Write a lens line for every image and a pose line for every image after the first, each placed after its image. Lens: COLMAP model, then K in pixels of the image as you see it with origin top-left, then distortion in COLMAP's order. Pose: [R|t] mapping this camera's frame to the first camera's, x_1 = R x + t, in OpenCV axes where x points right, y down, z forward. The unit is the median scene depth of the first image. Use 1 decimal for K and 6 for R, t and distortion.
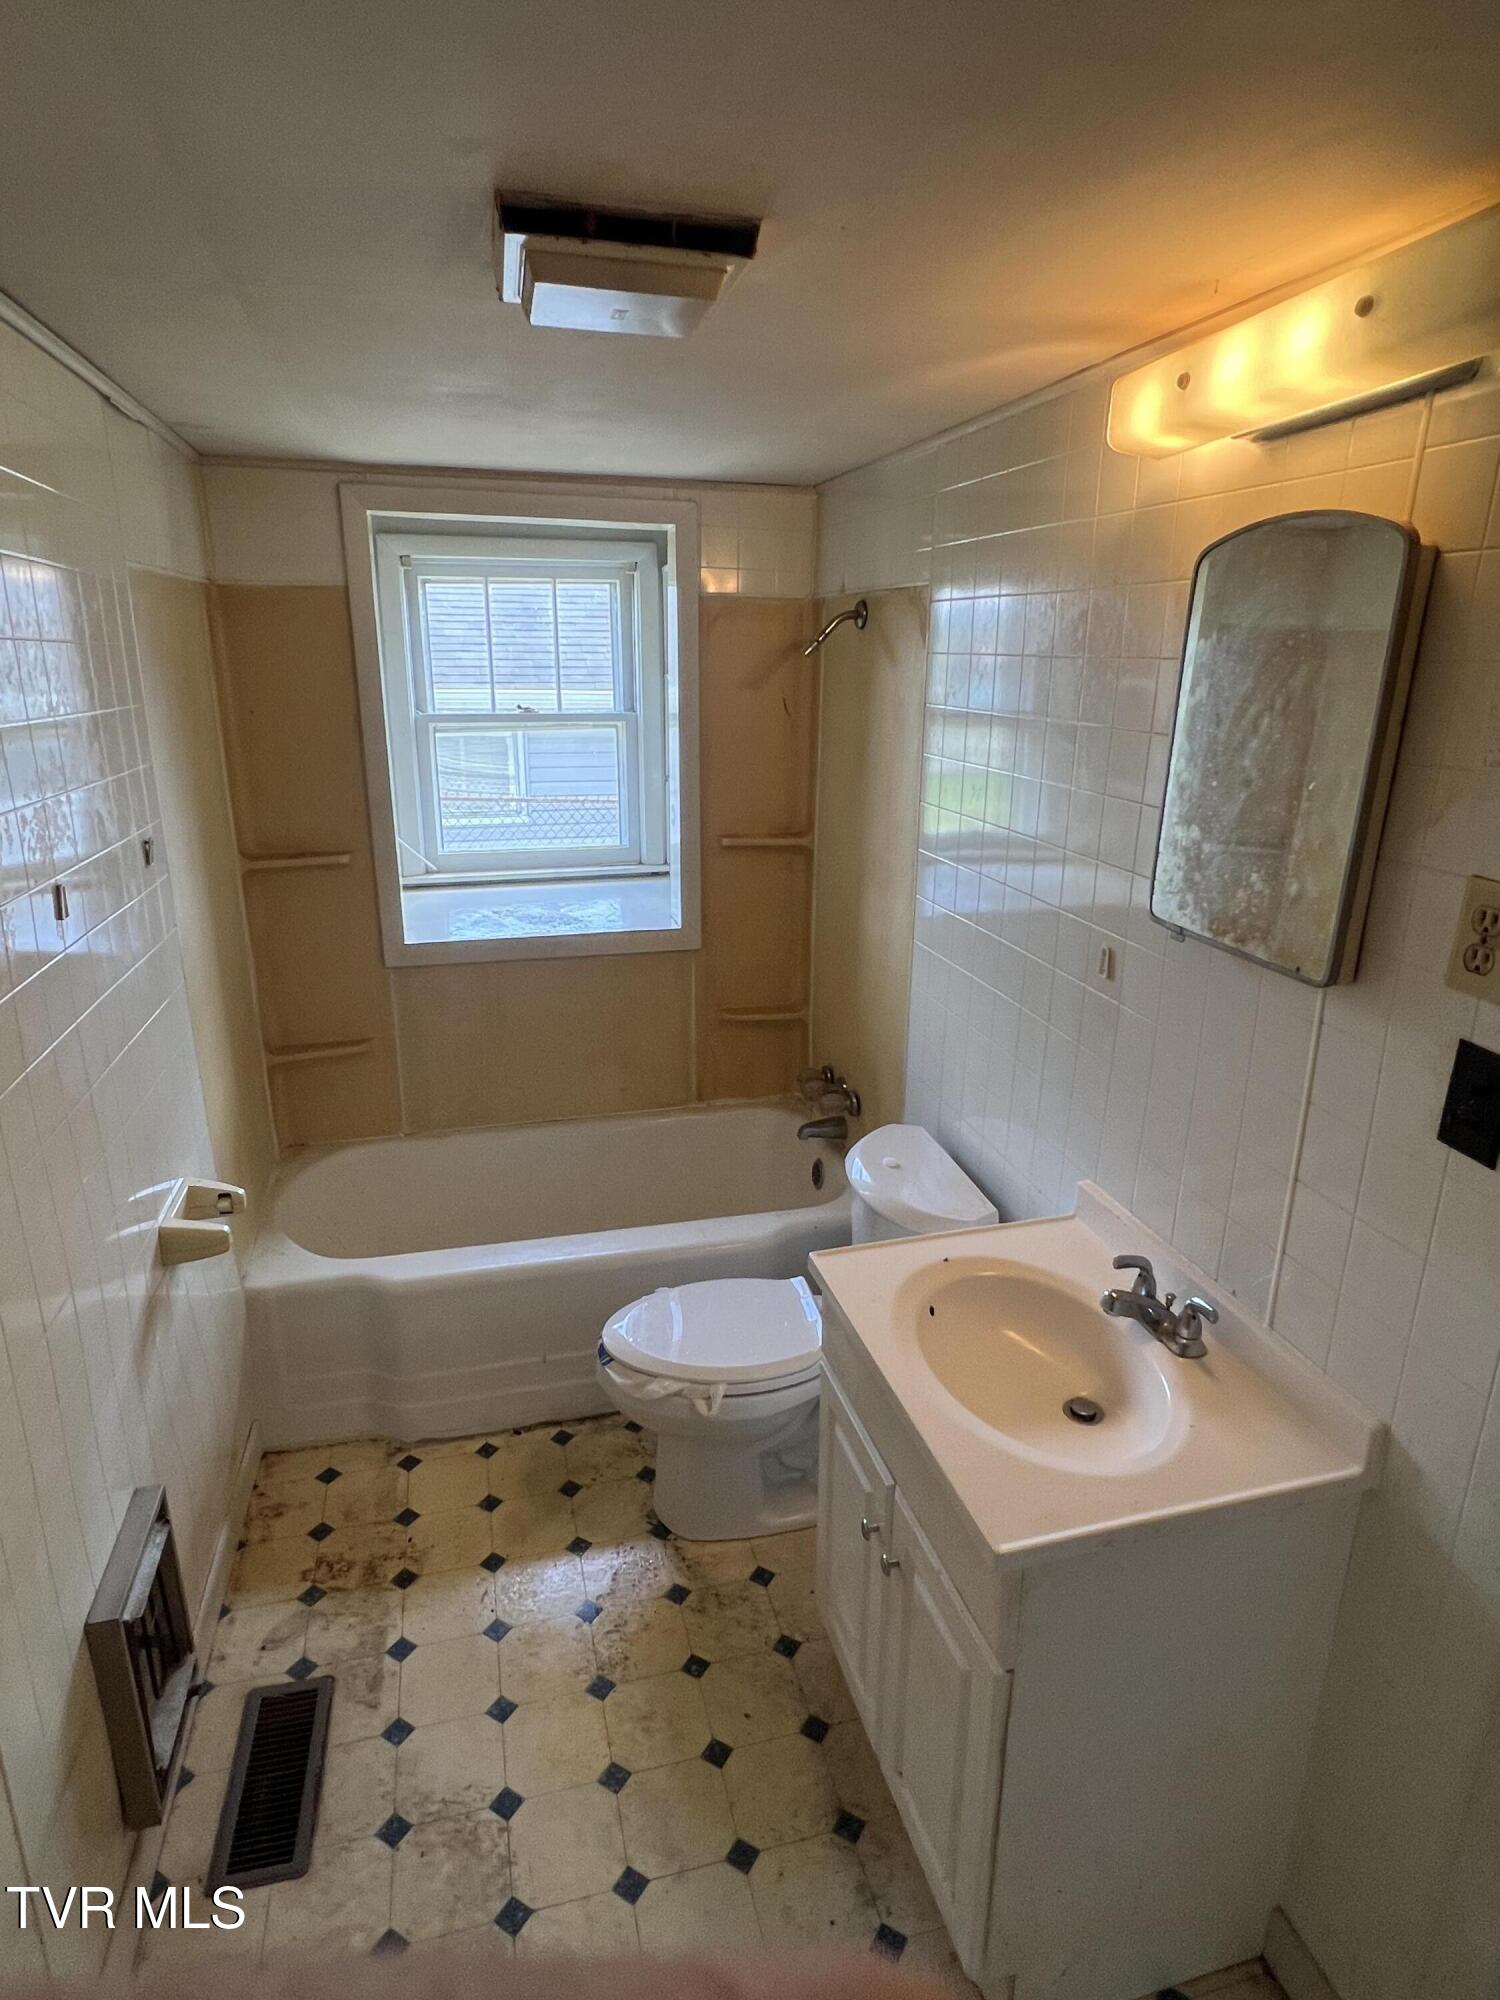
lens RADIAL K [[1116.8, 0, 753.0], [0, 1116.8, 1003.2], [0, 0, 1]] dist [-0.003688, 0.001538]
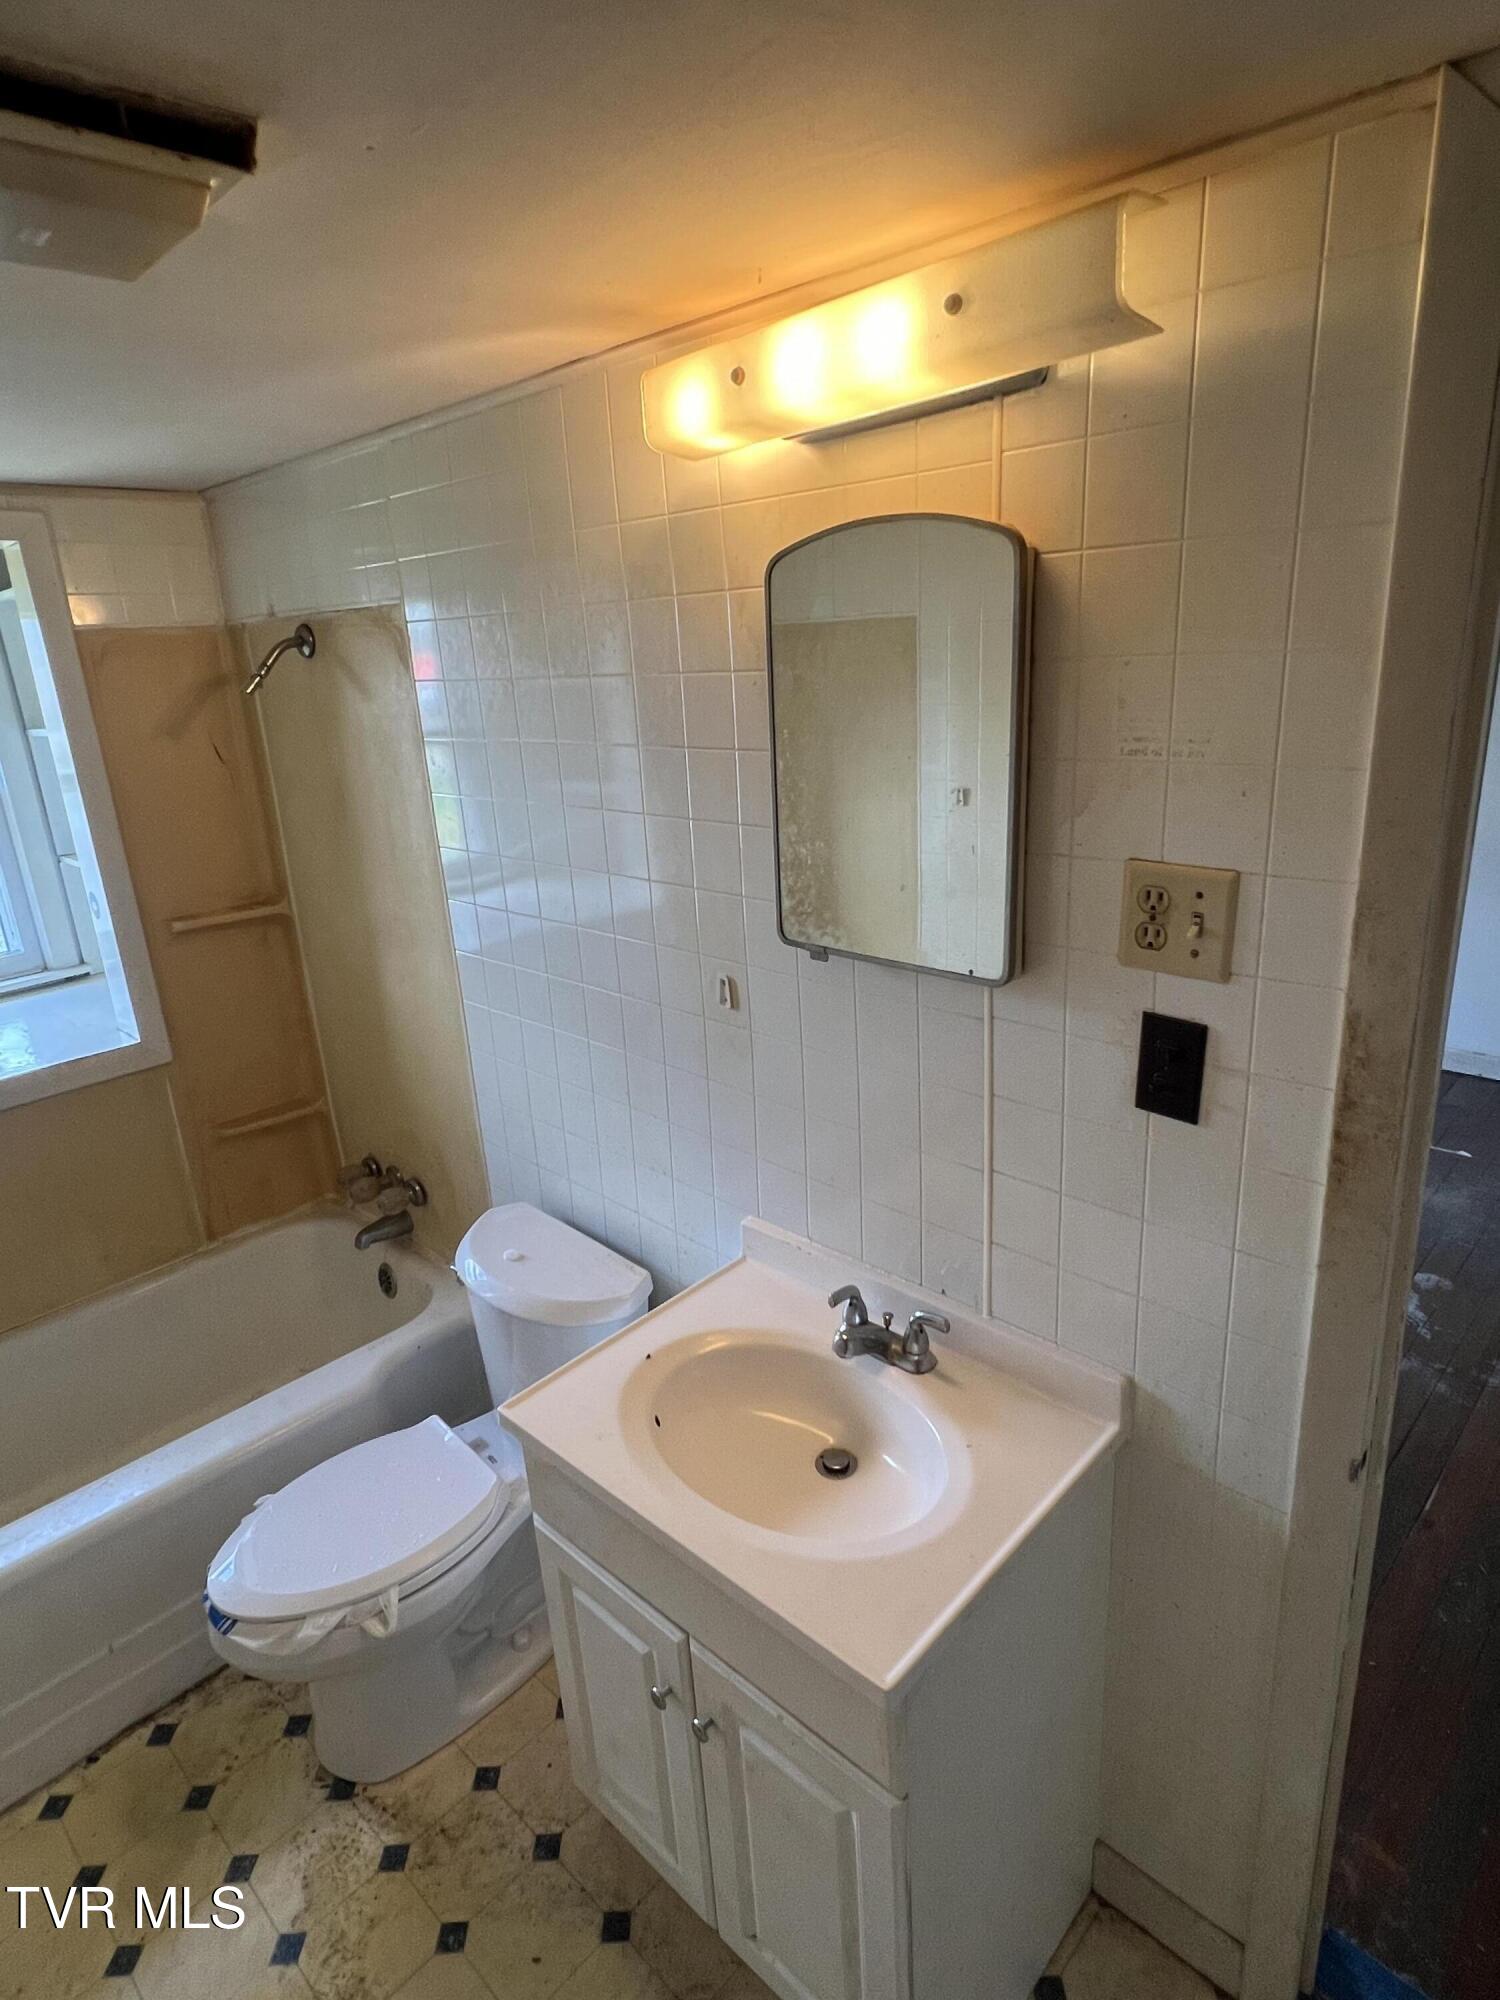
lens RADIAL K [[1116.8, 0, 747.5], [0, 1116.8, 1001.7], [0, 0, 1]] dist [-0.003688, 0.001538]
pose [[0.854091, -0.216443, 0.472949, -0.112333], [0.219305, 0.974380, 0.049883, -0.068617], [-0.471630, 0.061115, 0.879676, 0.152300]]
